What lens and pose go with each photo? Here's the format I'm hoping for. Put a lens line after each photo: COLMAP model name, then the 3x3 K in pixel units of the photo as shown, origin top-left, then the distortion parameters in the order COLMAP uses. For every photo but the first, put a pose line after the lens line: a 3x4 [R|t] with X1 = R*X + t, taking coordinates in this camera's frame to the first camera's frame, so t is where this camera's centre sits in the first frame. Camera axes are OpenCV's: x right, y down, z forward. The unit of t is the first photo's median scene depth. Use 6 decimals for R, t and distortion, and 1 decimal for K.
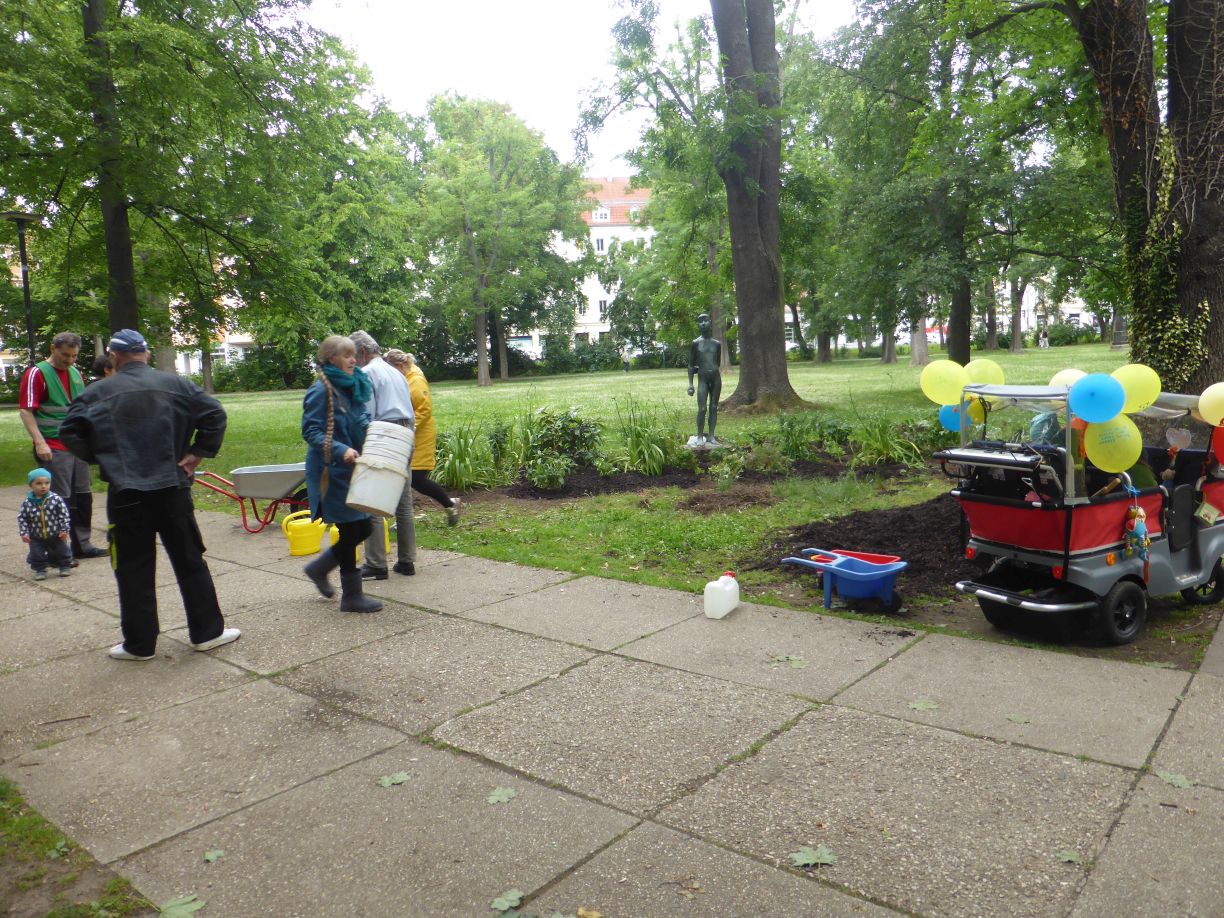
lens RADIAL K [[916.8, 0, 624.4], [0, 916.8, 457.2], [0, 0, 1]] dist [-0.043466, 0.066418]
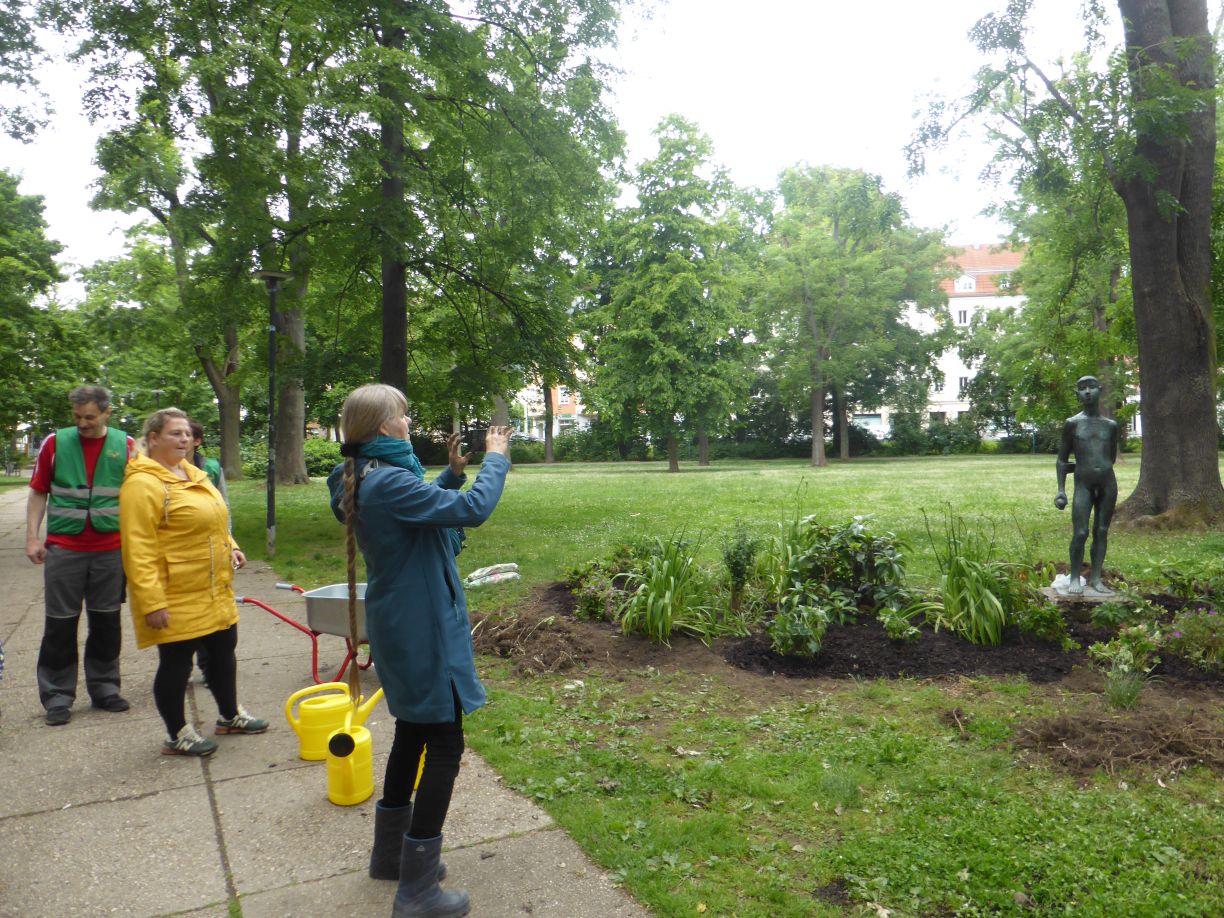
lens RADIAL K [[916.8, 0, 605.9], [0, 916.8, 445.2], [0, 0, 1]] dist [-0.043466, 0.066418]
pose [[0.921089, 0.032578, -0.387988, 0.007997], [-0.069645, 0.994208, -0.081859, -0.011062], [0.383074, 0.102421, 0.918022, 0.092378]]
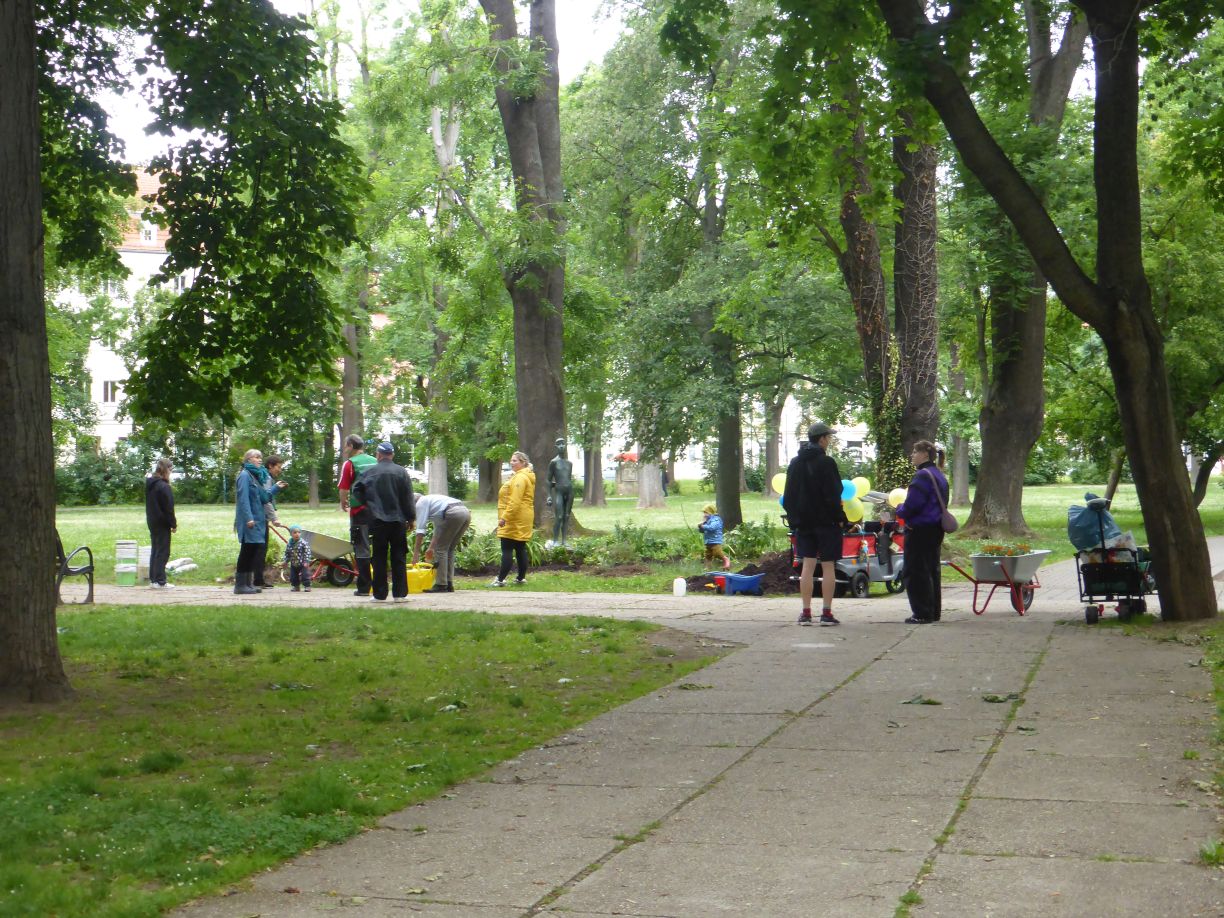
lens RADIAL K [[1804.9, 0, 611.6], [0, 1804.9, 462.8], [0, 0, 1]] dist [0.058113, 0.000000]
pose [[0.948316, 0.041718, 0.314573, -0.169436], [-0.001246, 0.991802, -0.127775, 0.050836], [-0.317325, 0.120779, 0.940594, -0.355267]]
